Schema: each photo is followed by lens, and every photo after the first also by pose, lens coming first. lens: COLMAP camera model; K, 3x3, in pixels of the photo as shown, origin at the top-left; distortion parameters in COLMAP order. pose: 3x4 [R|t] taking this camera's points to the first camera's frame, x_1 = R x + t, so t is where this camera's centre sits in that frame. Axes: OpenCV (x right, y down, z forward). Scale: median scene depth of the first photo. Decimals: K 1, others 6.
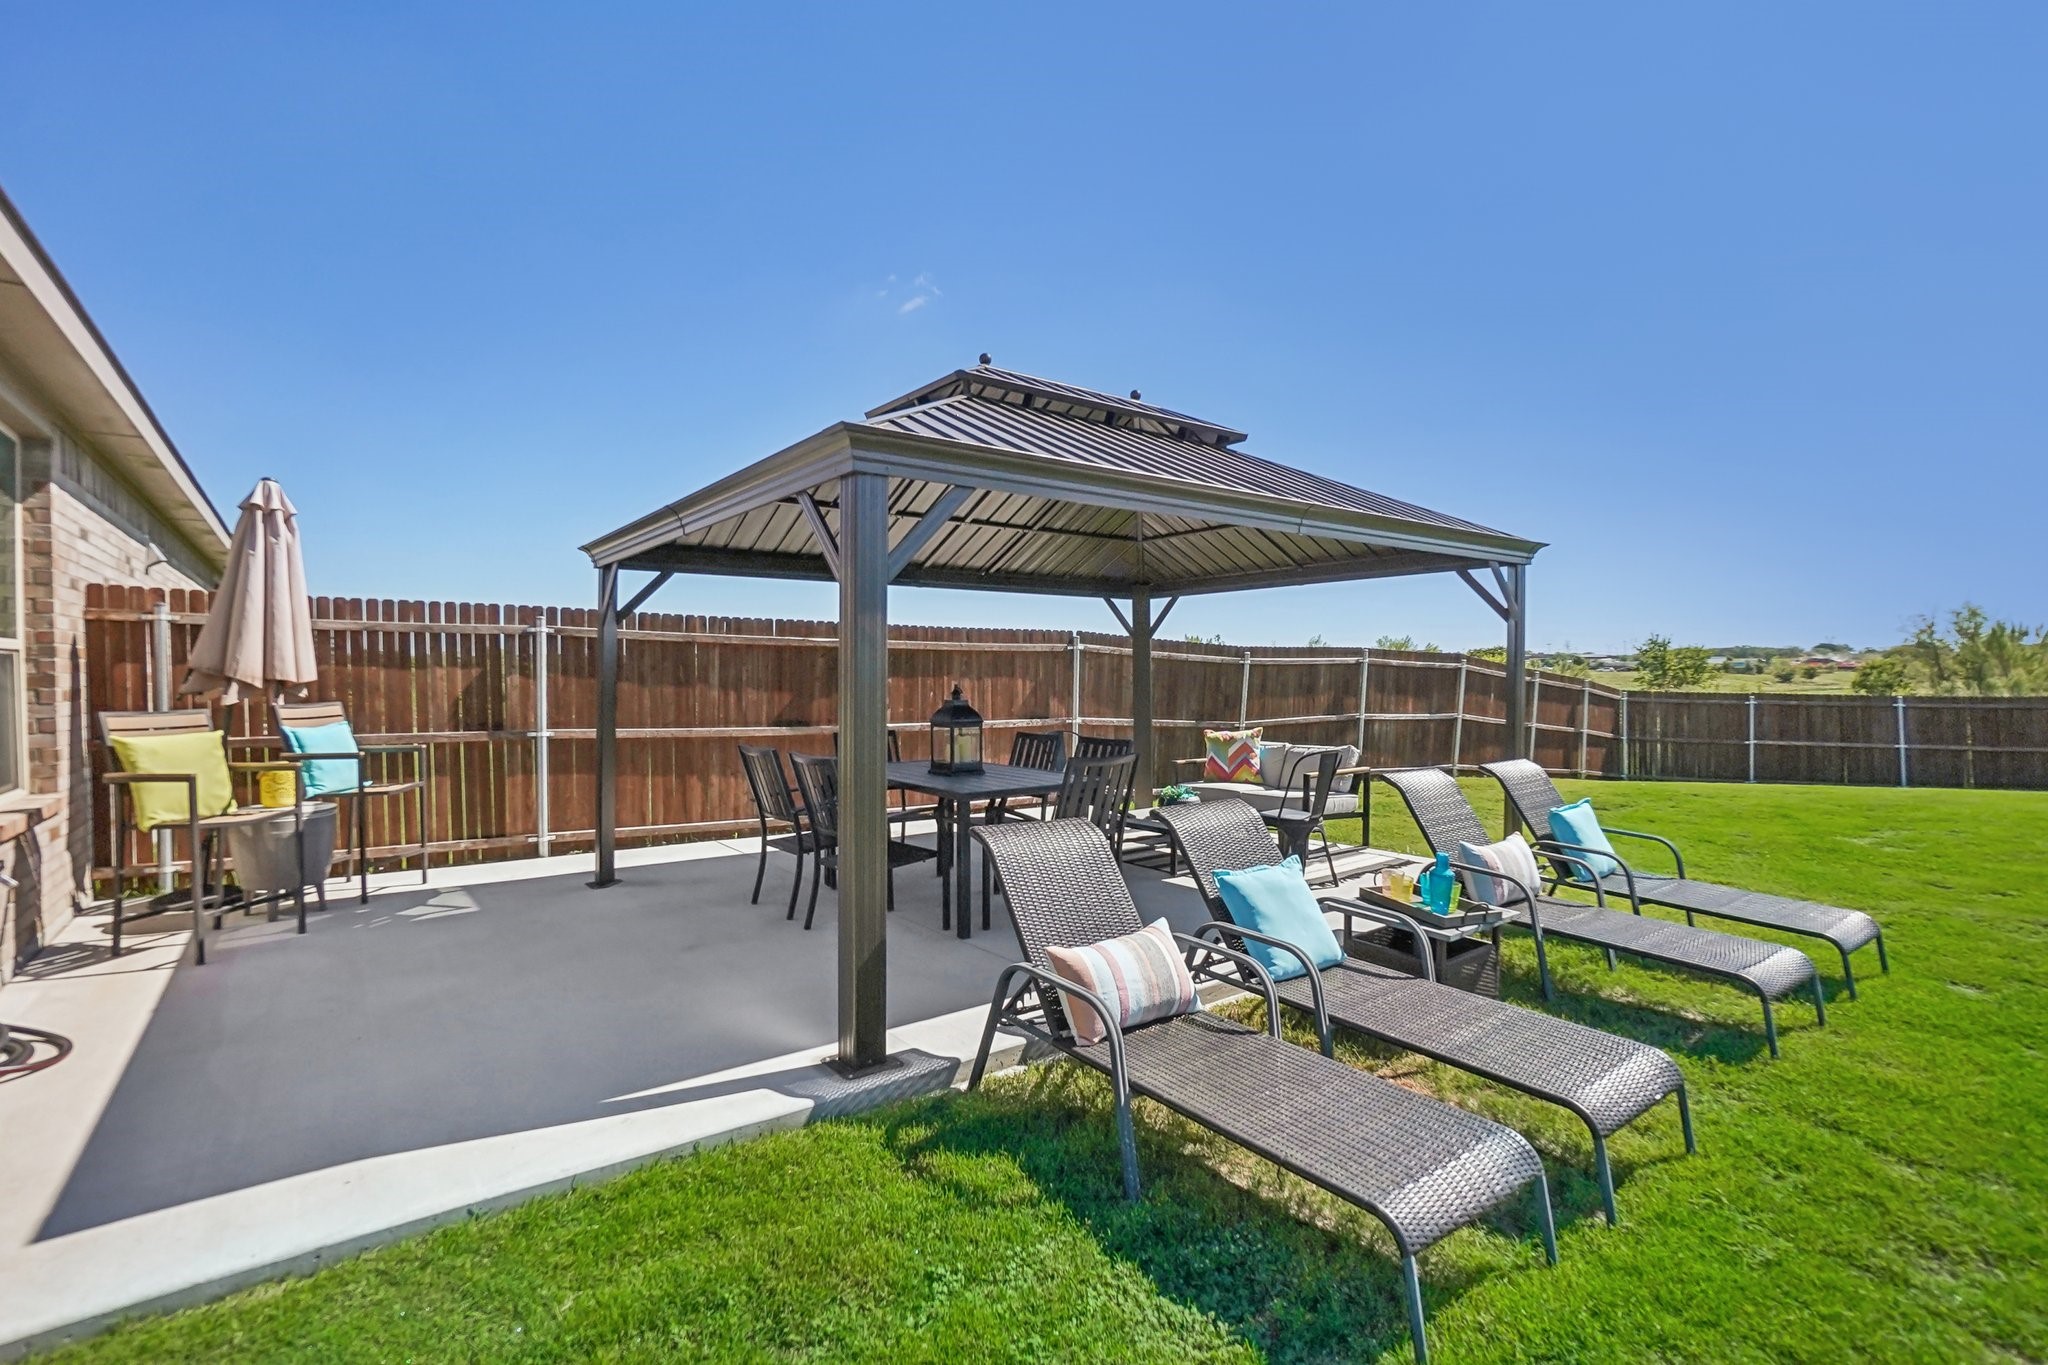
lens RADIAL K [[955.3, 0, 1032.0], [0, 955.3, 678.8], [0, 0, 1]] dist [-0.067688, 0.024472]
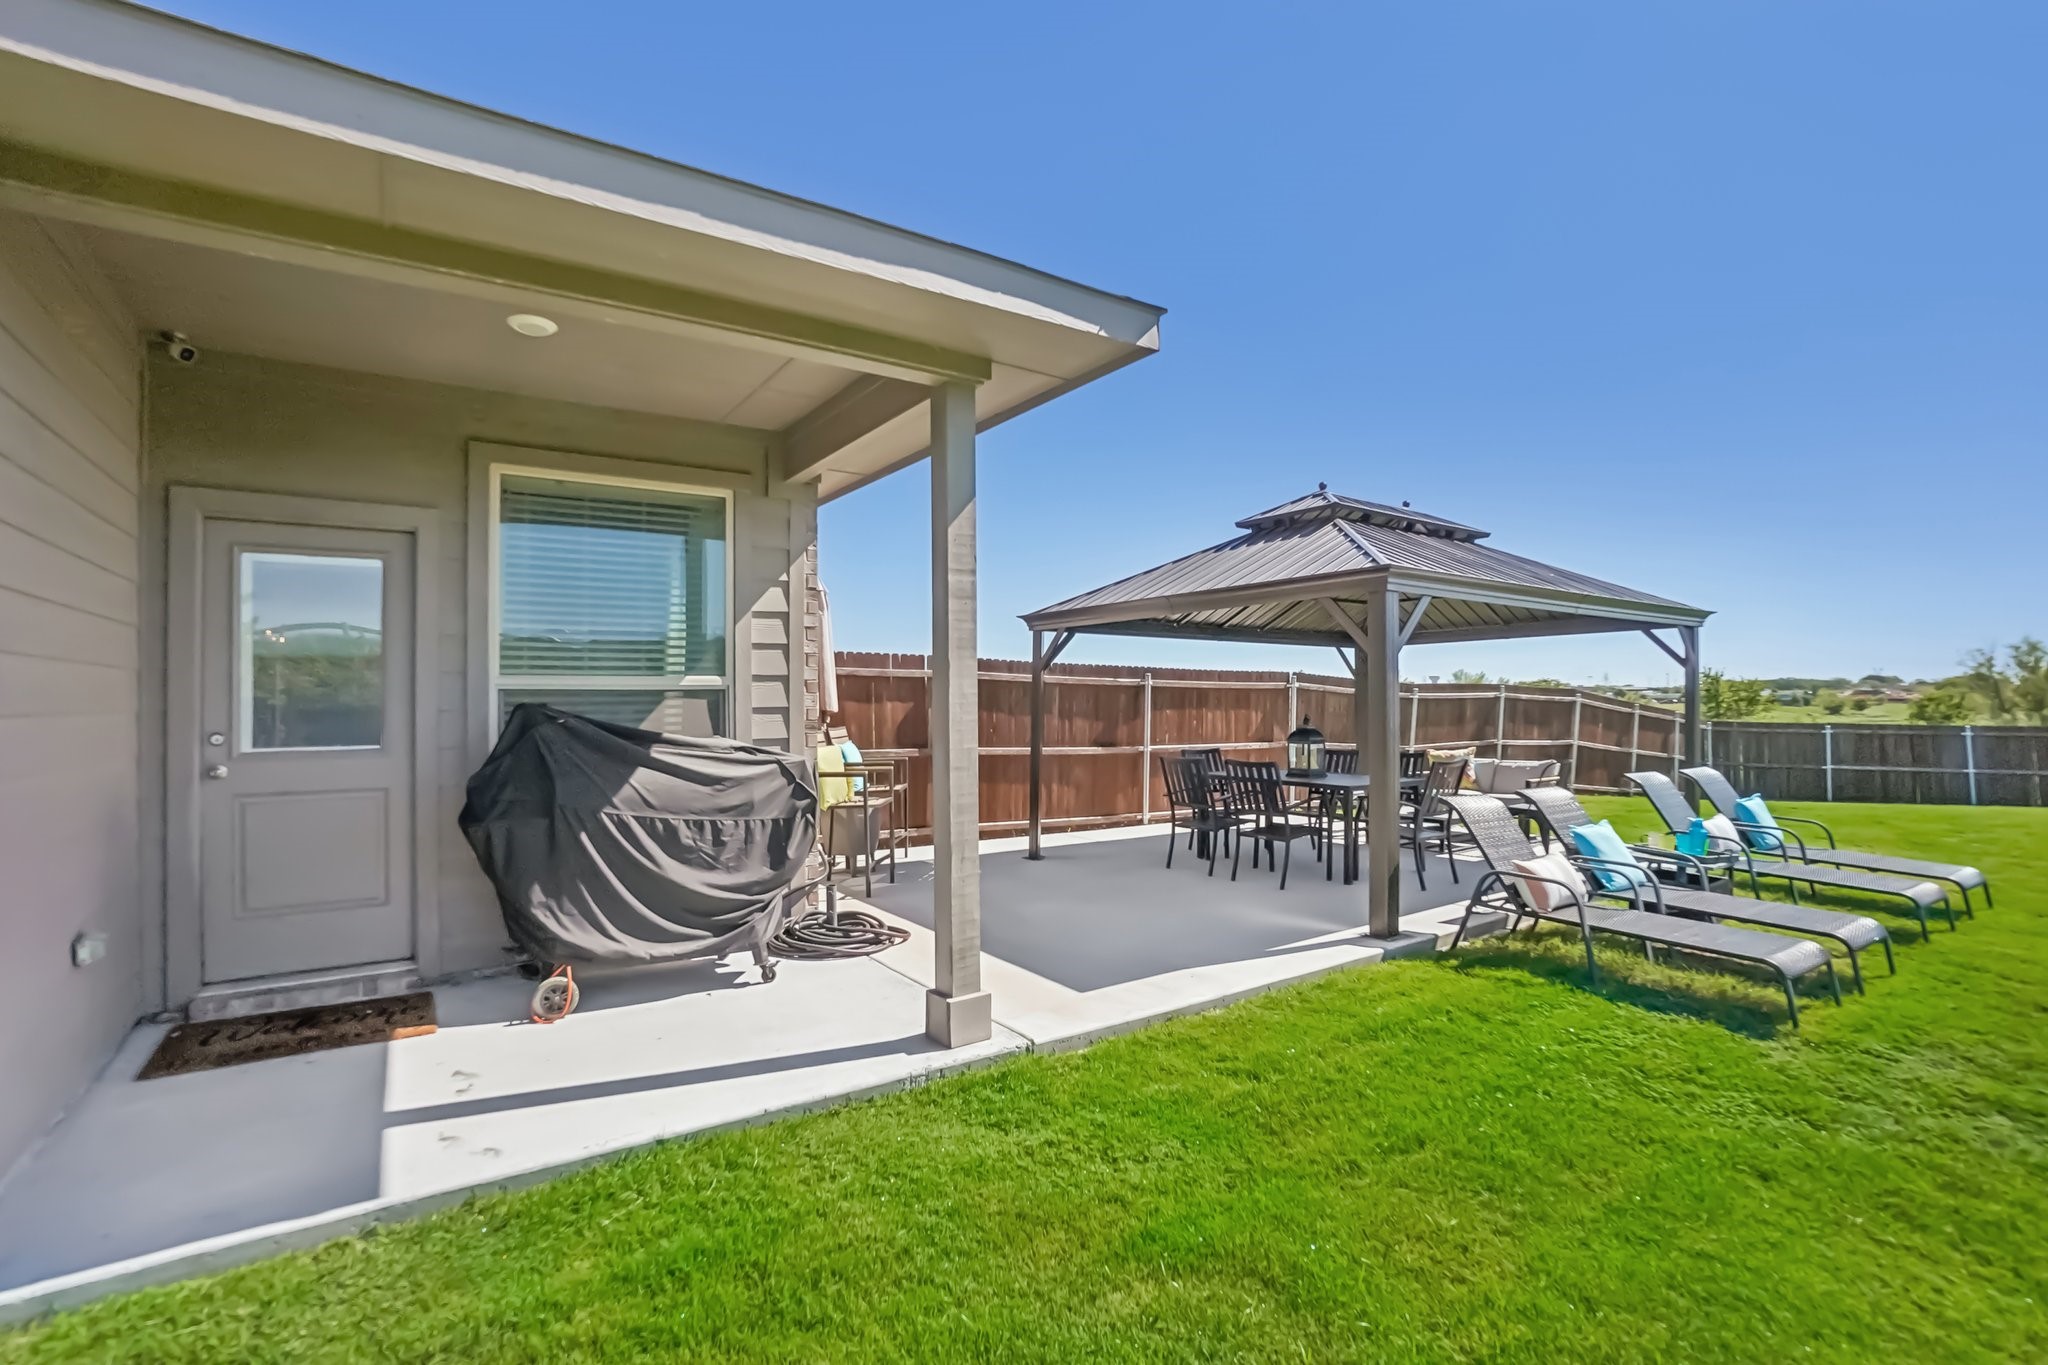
lens RADIAL K [[928.7, 0, 1030.0], [0, 928.7, 684.7], [0, 0, 1]] dist [-0.068234, 0.023070]
pose [[0.998850, -0.000837, -0.047927, -0.246206], [-0.000538, 0.999589, -0.028670, 0.000986], [0.047932, 0.028663, 0.998439, -0.228685]]
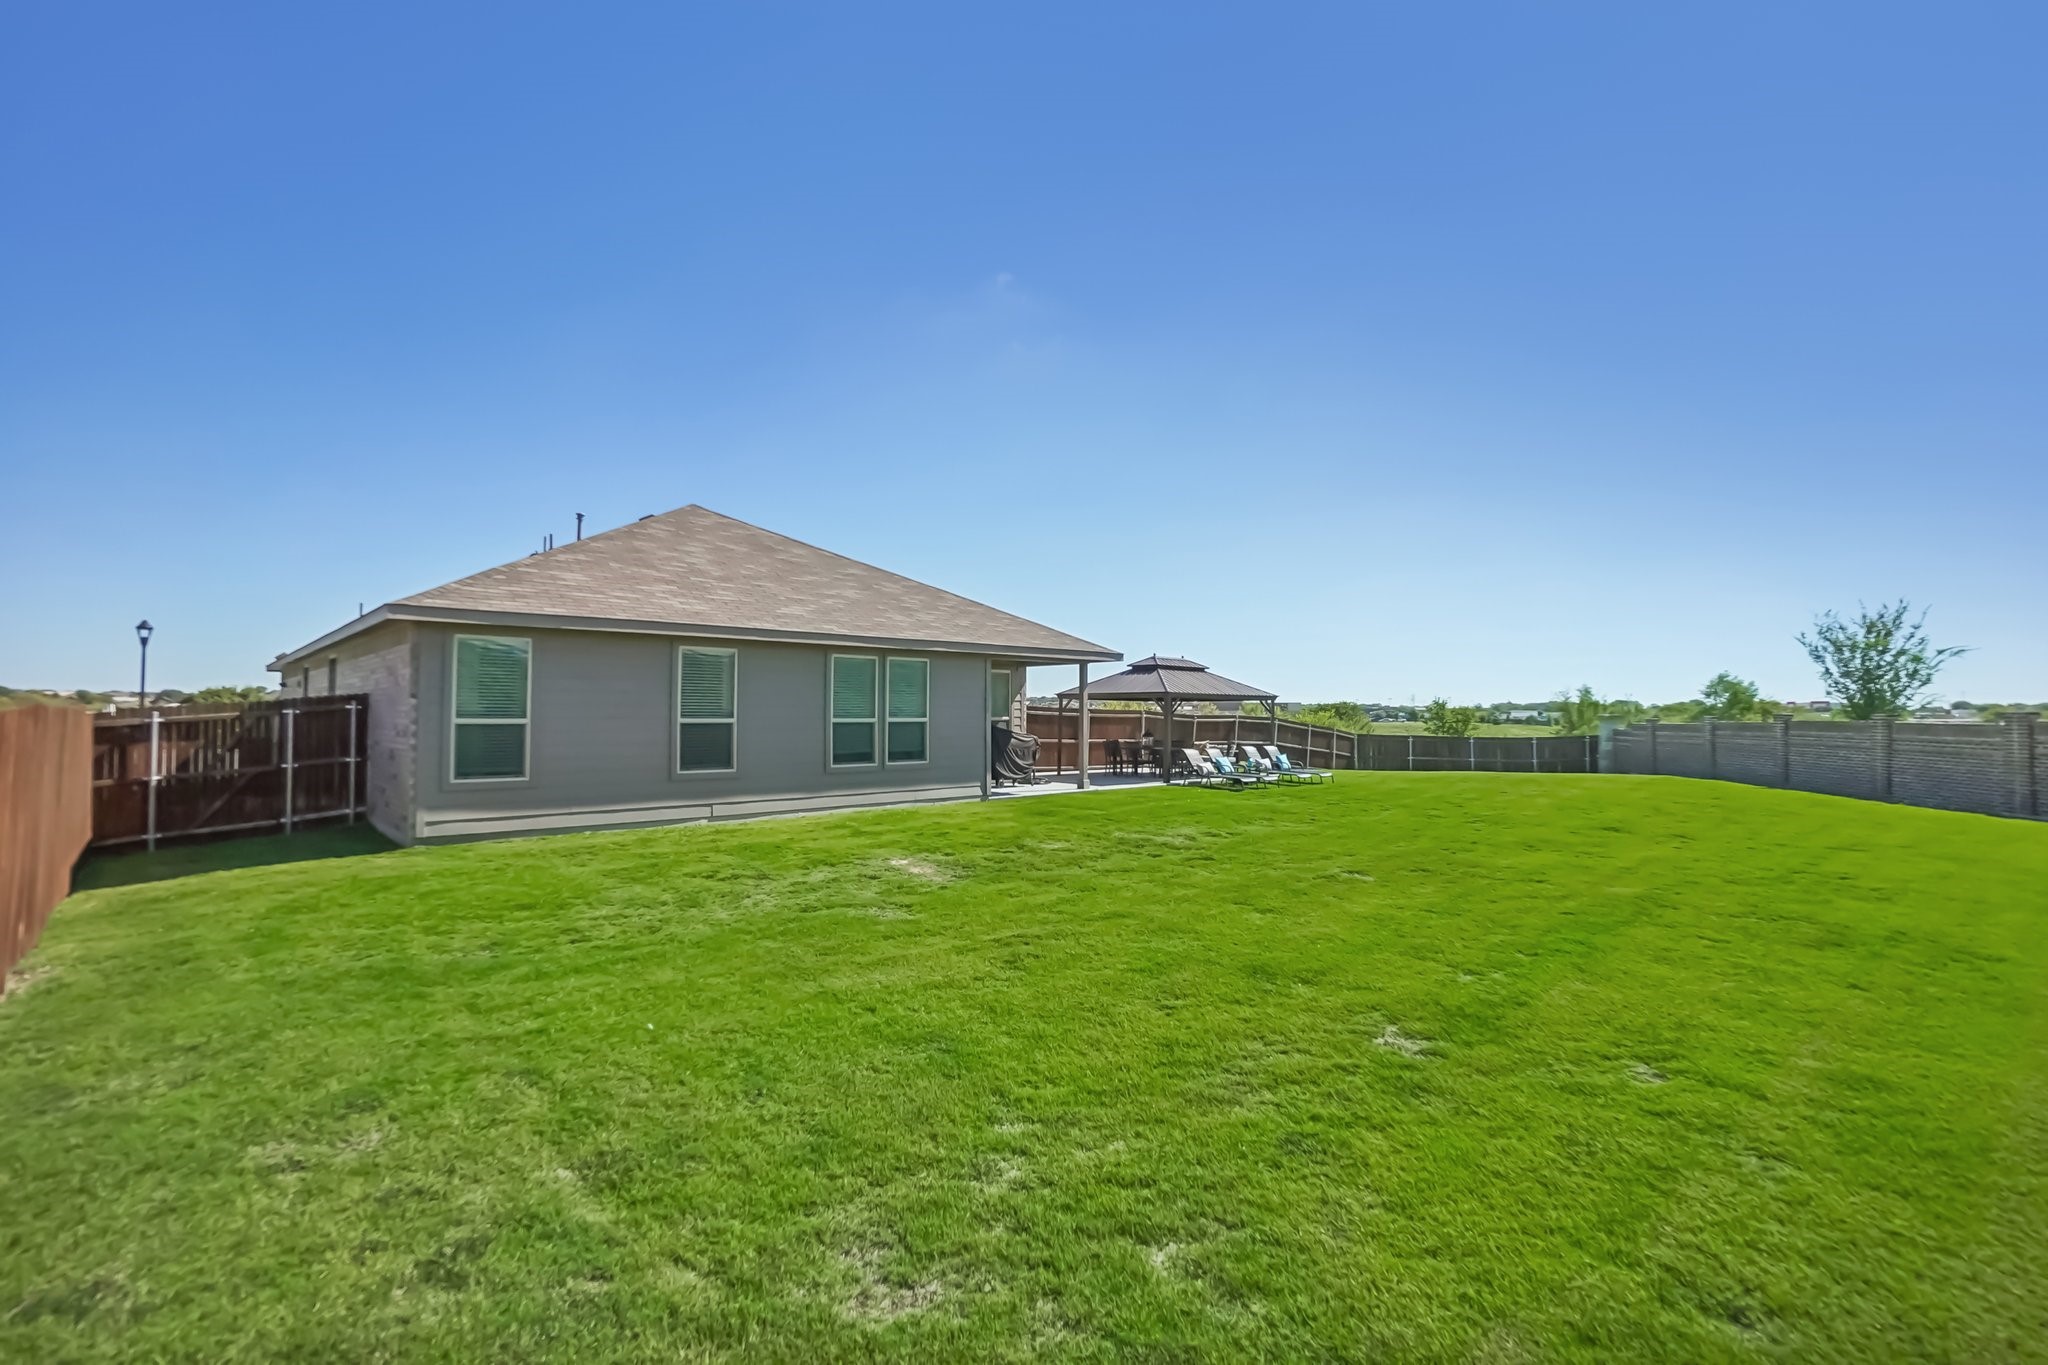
lens RADIAL K [[886.5, 0, 1024.0], [0, 886.5, 682.5], [0, 0, 1]] dist [-0.062286, 0.017698]
pose [[0.994250, 0.011748, 0.106442, -0.631710], [-0.006388, 0.998700, -0.050565, 0.004222], [-0.106898, 0.049594, 0.993032, -1.748319]]
